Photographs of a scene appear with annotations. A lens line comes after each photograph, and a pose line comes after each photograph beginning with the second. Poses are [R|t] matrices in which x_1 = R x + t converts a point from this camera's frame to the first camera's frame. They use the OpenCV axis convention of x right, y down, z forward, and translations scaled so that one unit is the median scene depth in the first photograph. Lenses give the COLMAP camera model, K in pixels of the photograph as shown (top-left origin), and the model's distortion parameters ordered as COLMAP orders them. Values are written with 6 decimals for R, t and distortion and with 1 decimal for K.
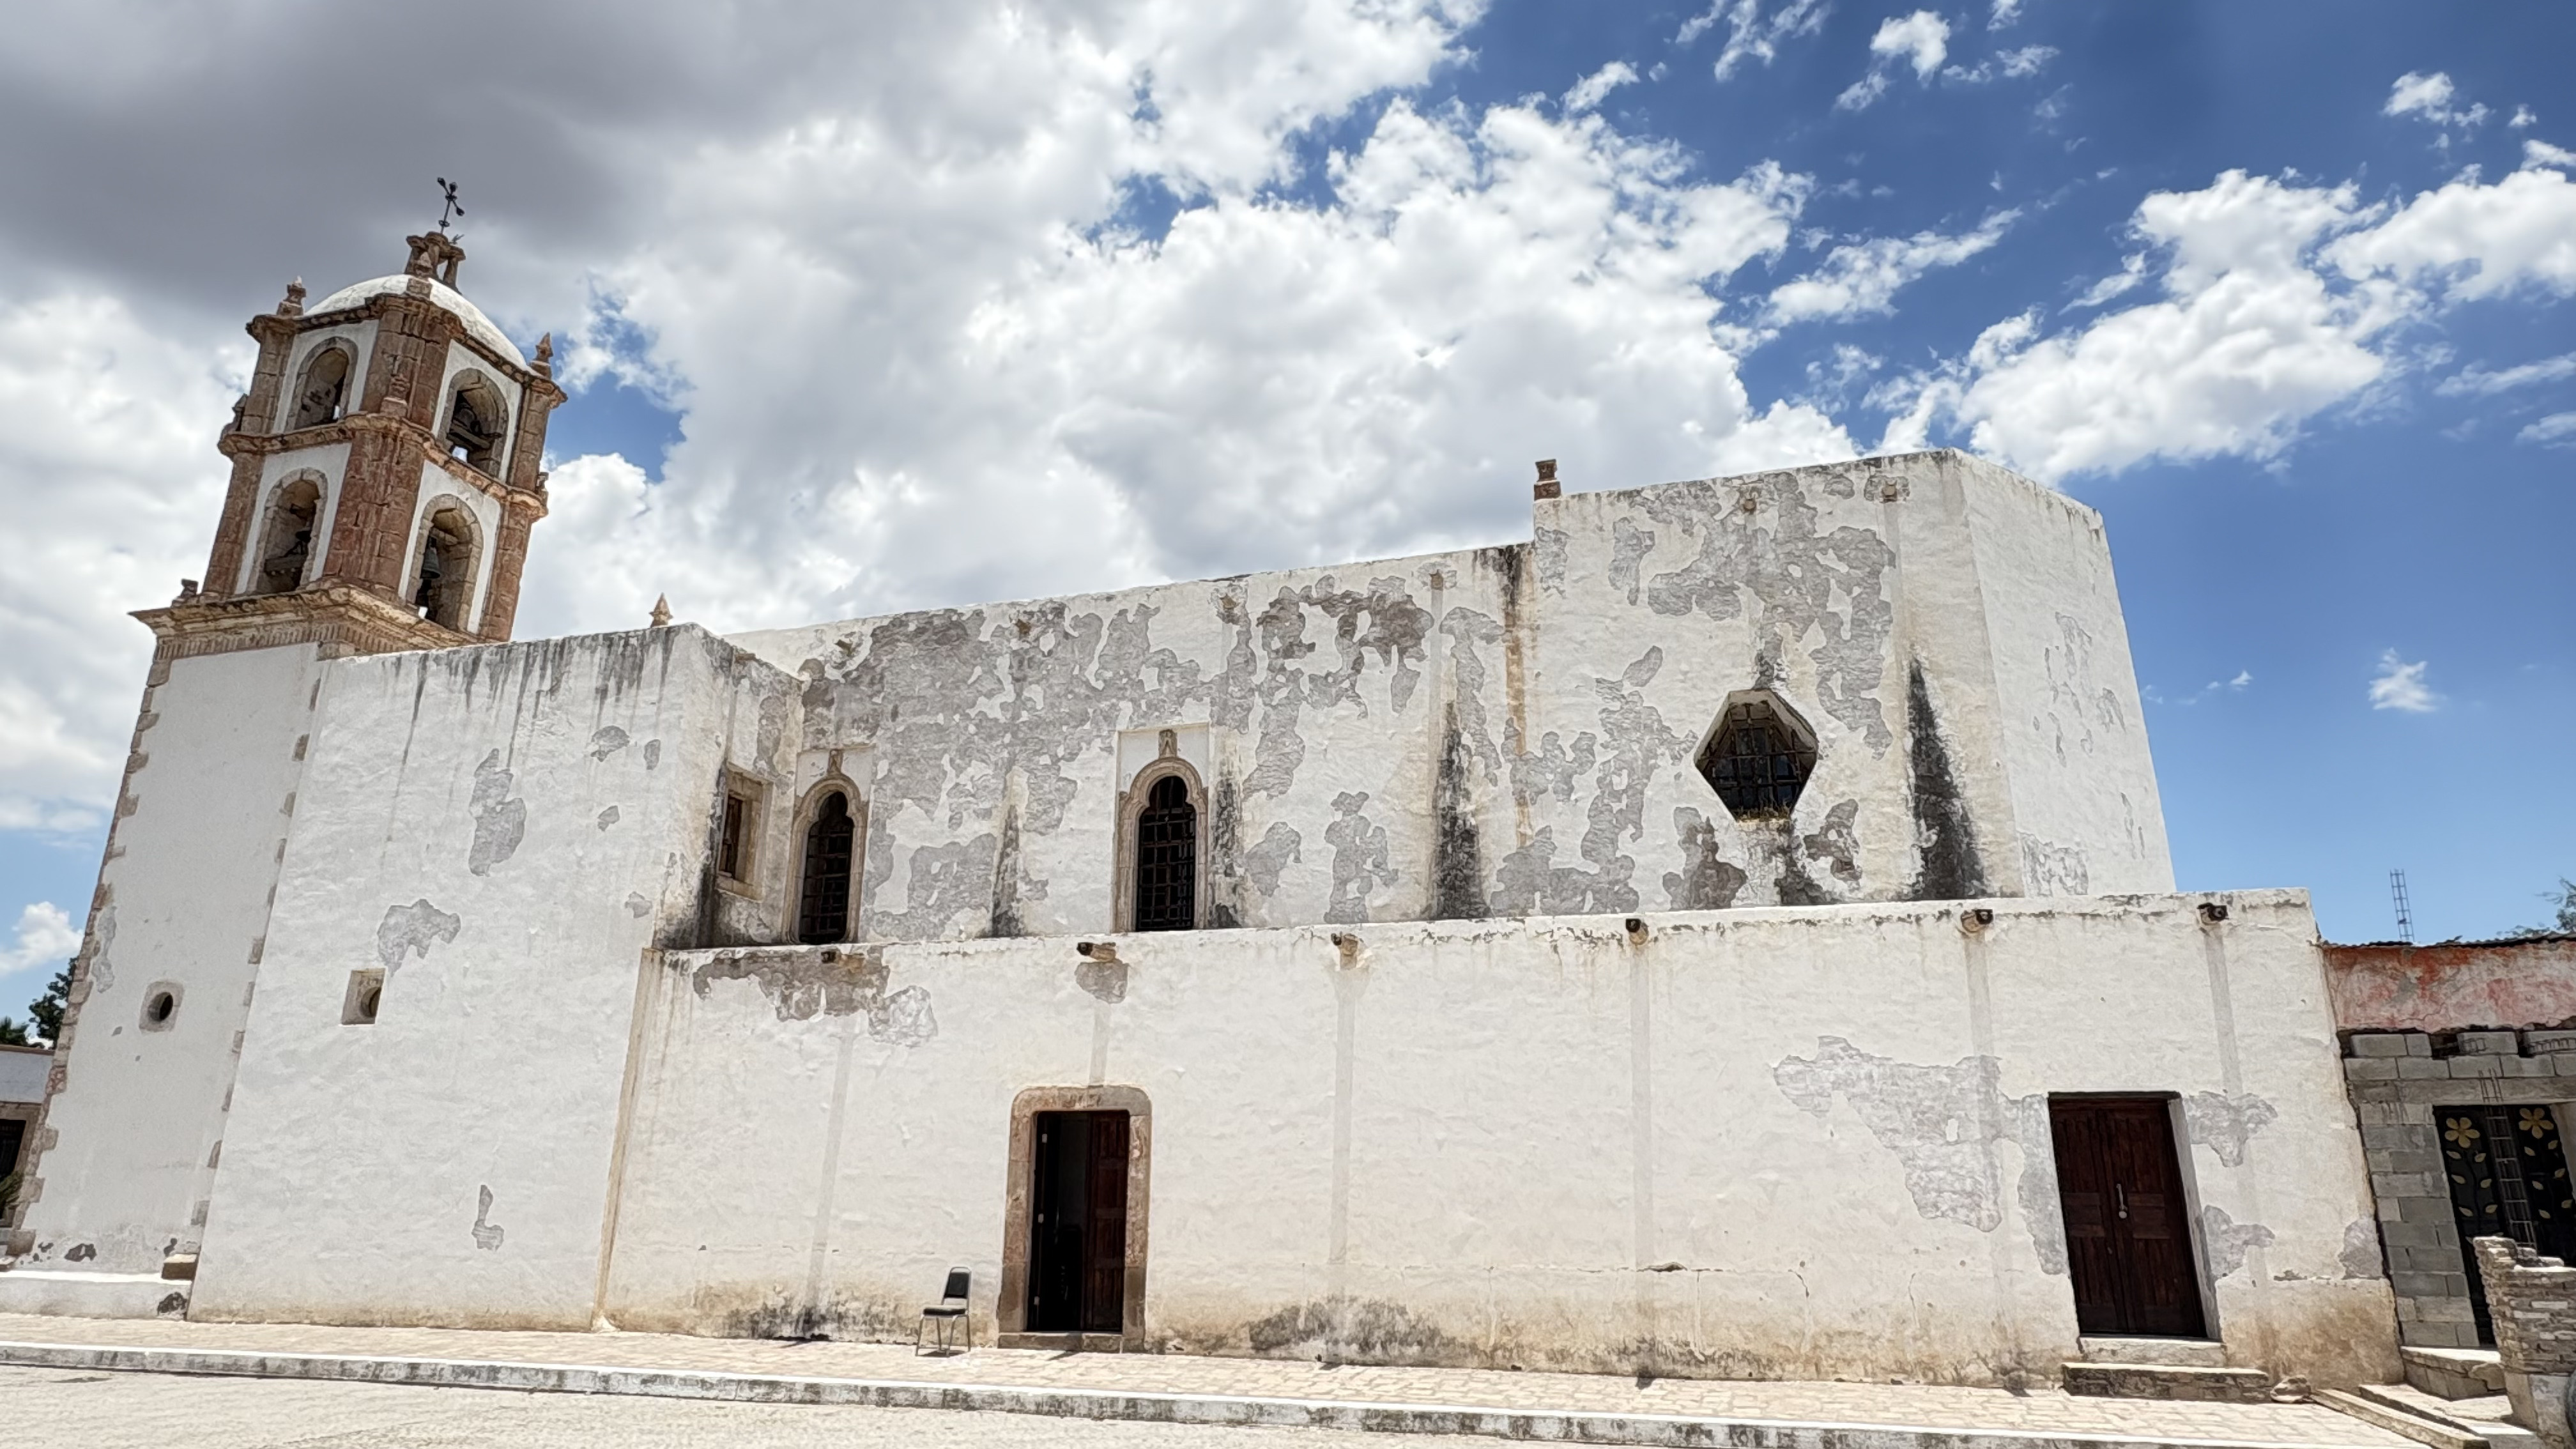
lens RADIAL K [[1519.7, 0, 1288.0], [0, 1519.7, 724.5], [0, 0, 1]] dist [-0.042061, 0.053406]
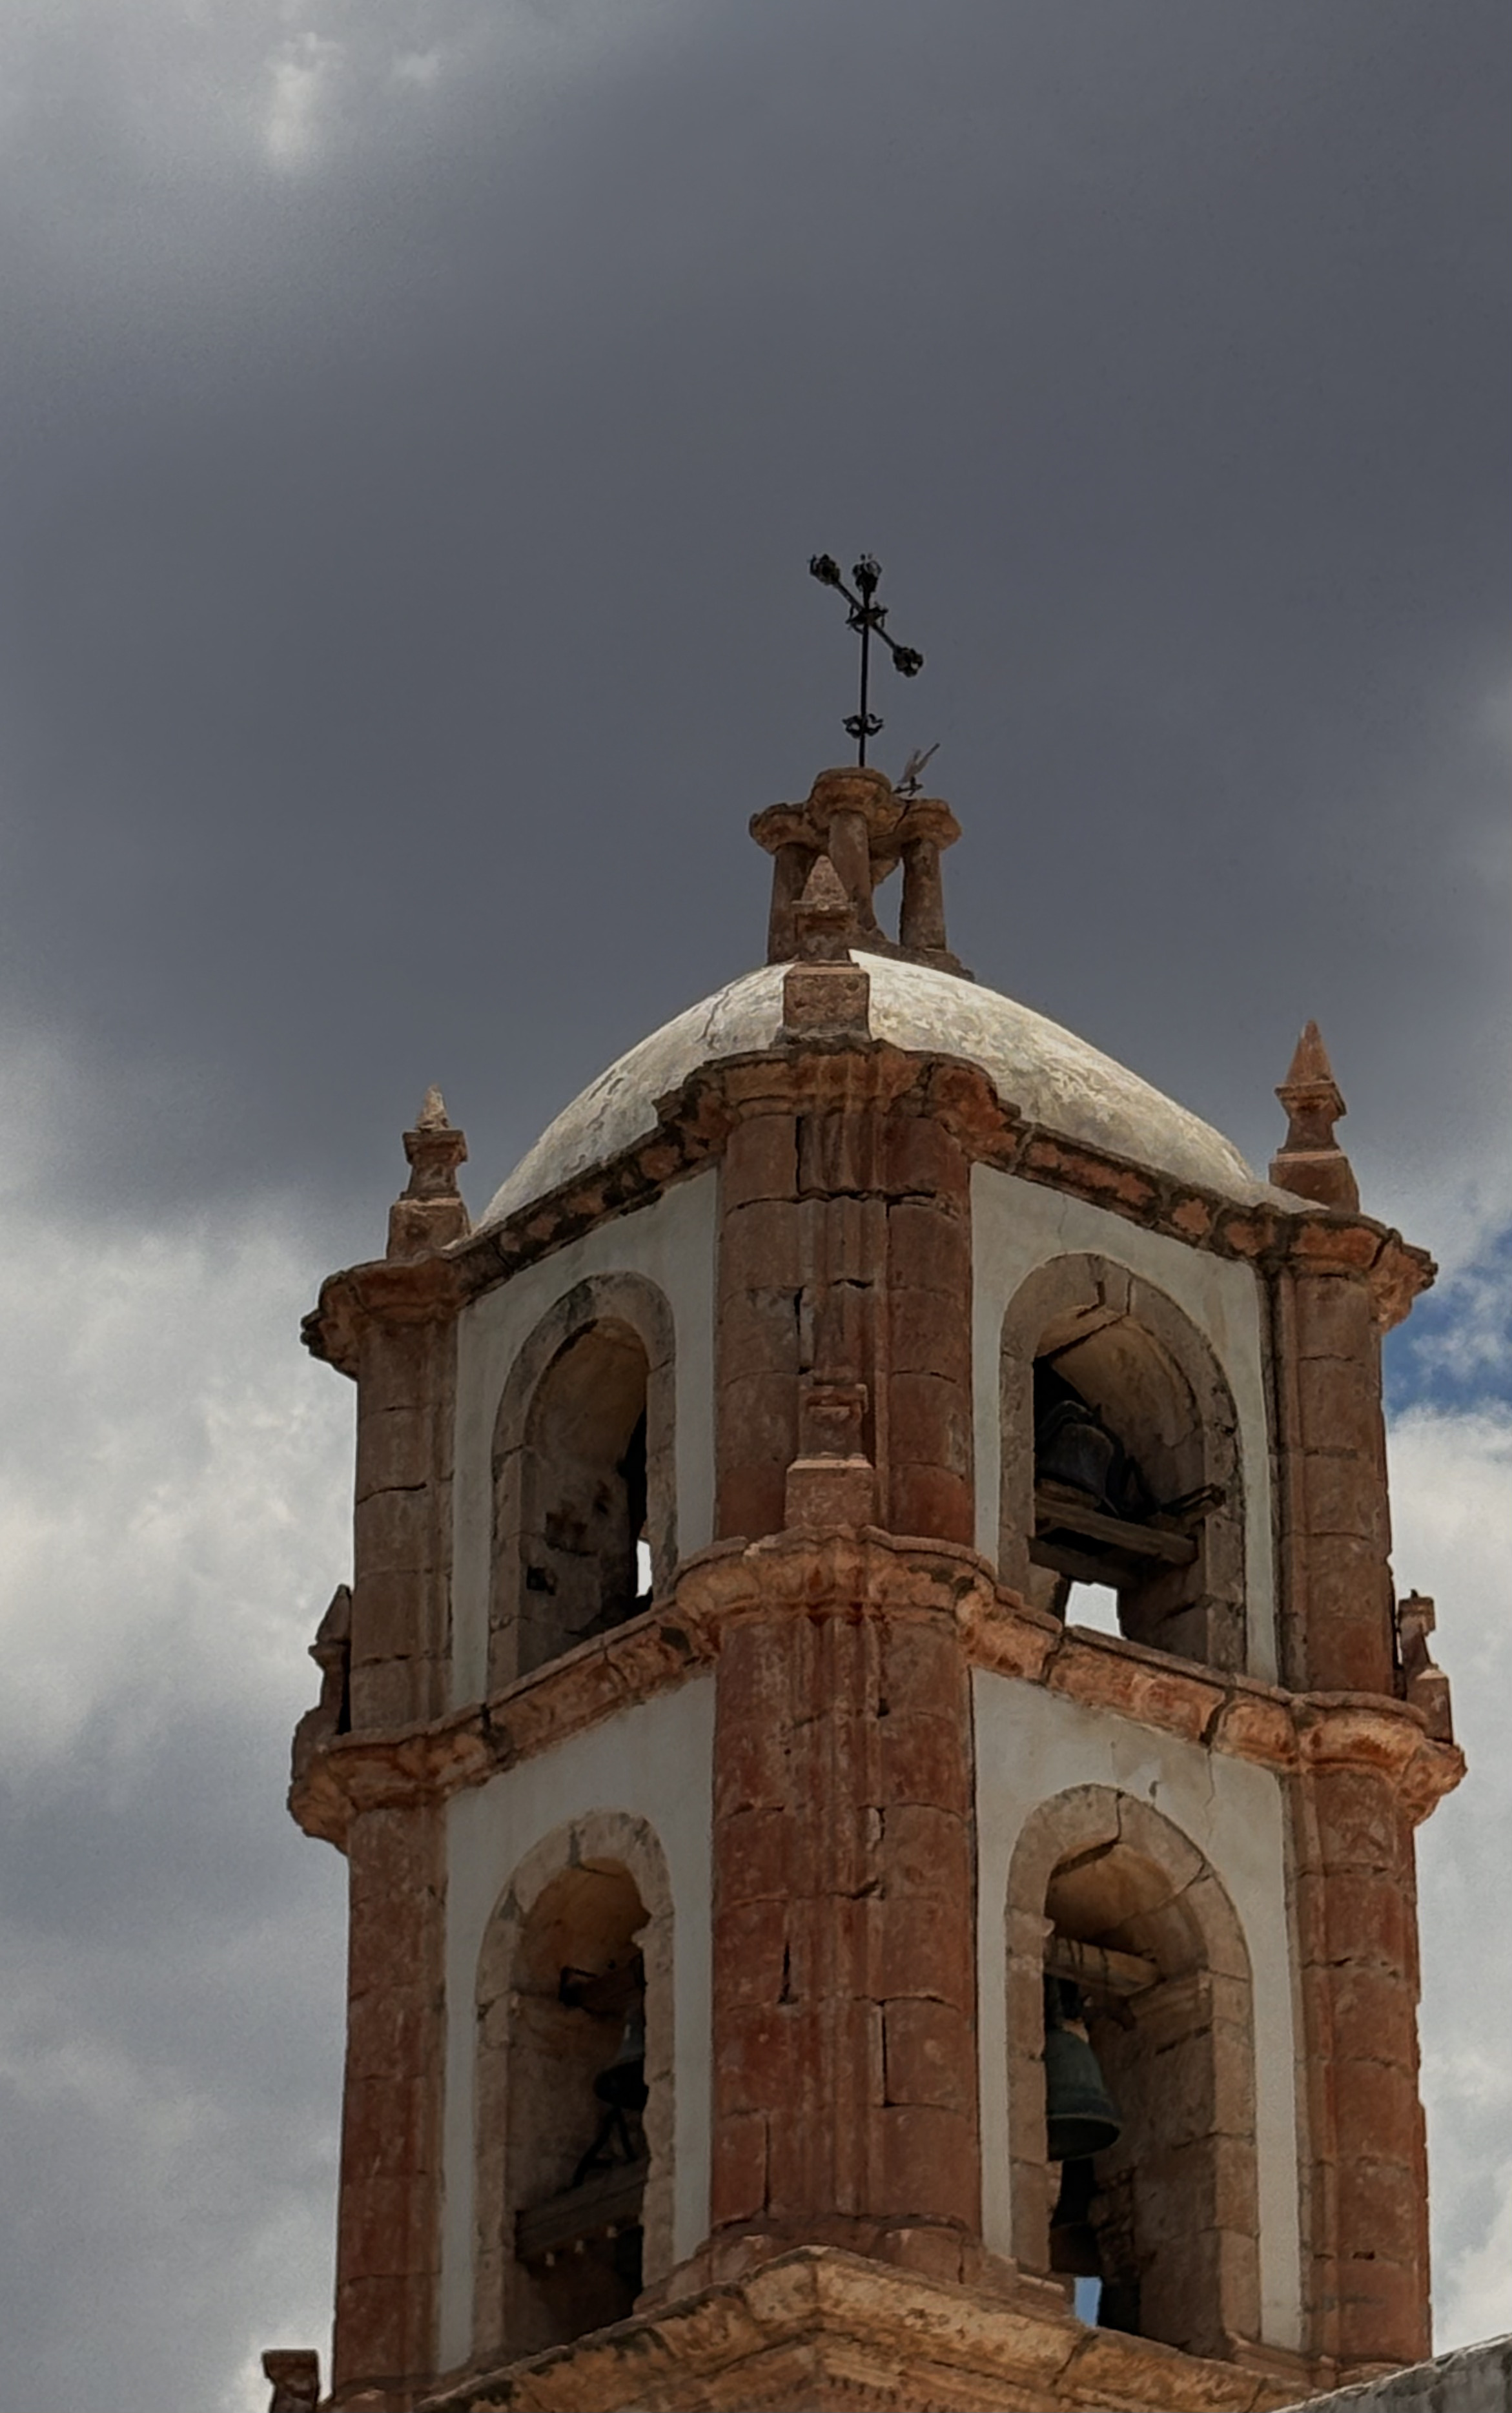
lens RADIAL K [[7093.8, 0, 756.0], [0, 7093.8, 1206.5], [0, 0, 1]] dist [0.227150, -0.525521]
pose [[0.823640, -0.266393, -0.500651, -0.010687], [0.178260, 0.959673, -0.217373, -0.005496], [0.538368, 0.089791, 0.837913, 0.018930]]
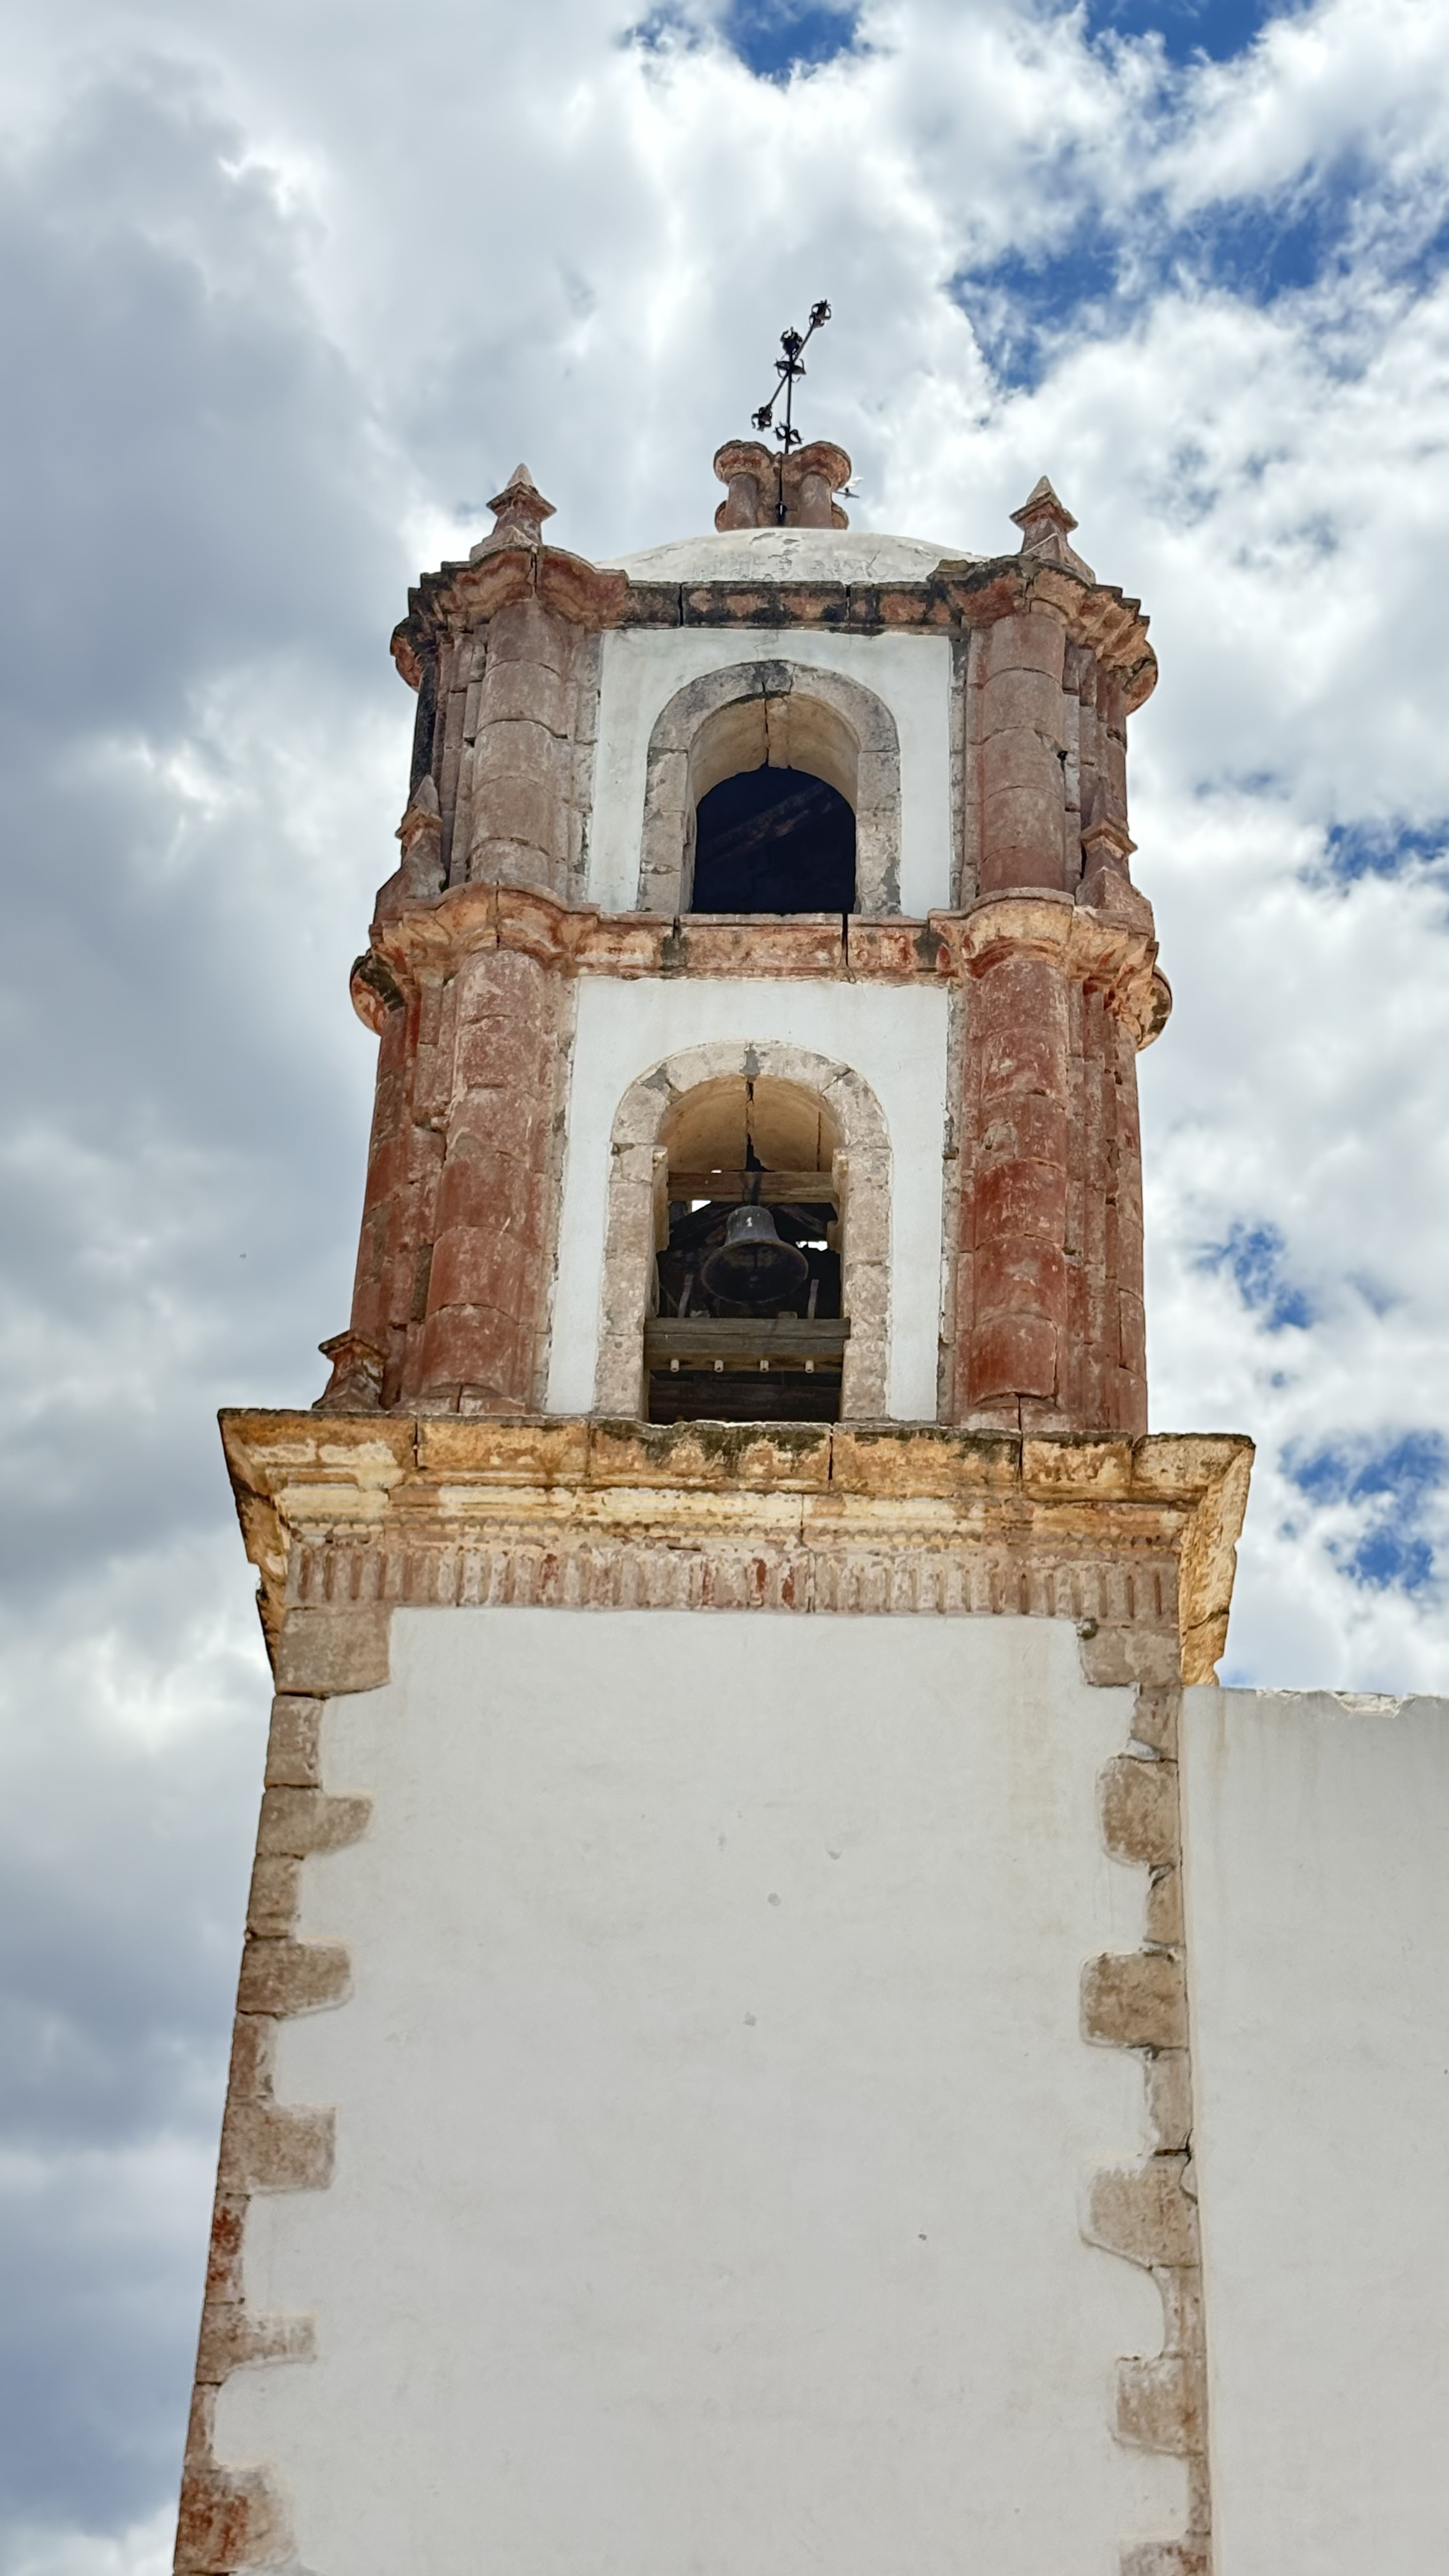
lens RADIAL K [[3862.2, 0, 724.5], [0, 3862.2, 1288.0], [0, 0, 1]] dist [0.175166, -0.037330]
pose [[0.962176, 0.173863, 0.209737, -0.802055], [-0.104966, 0.947029, -0.303511, 0.100191], [-0.251397, 0.270016, 0.929457, 0.324294]]
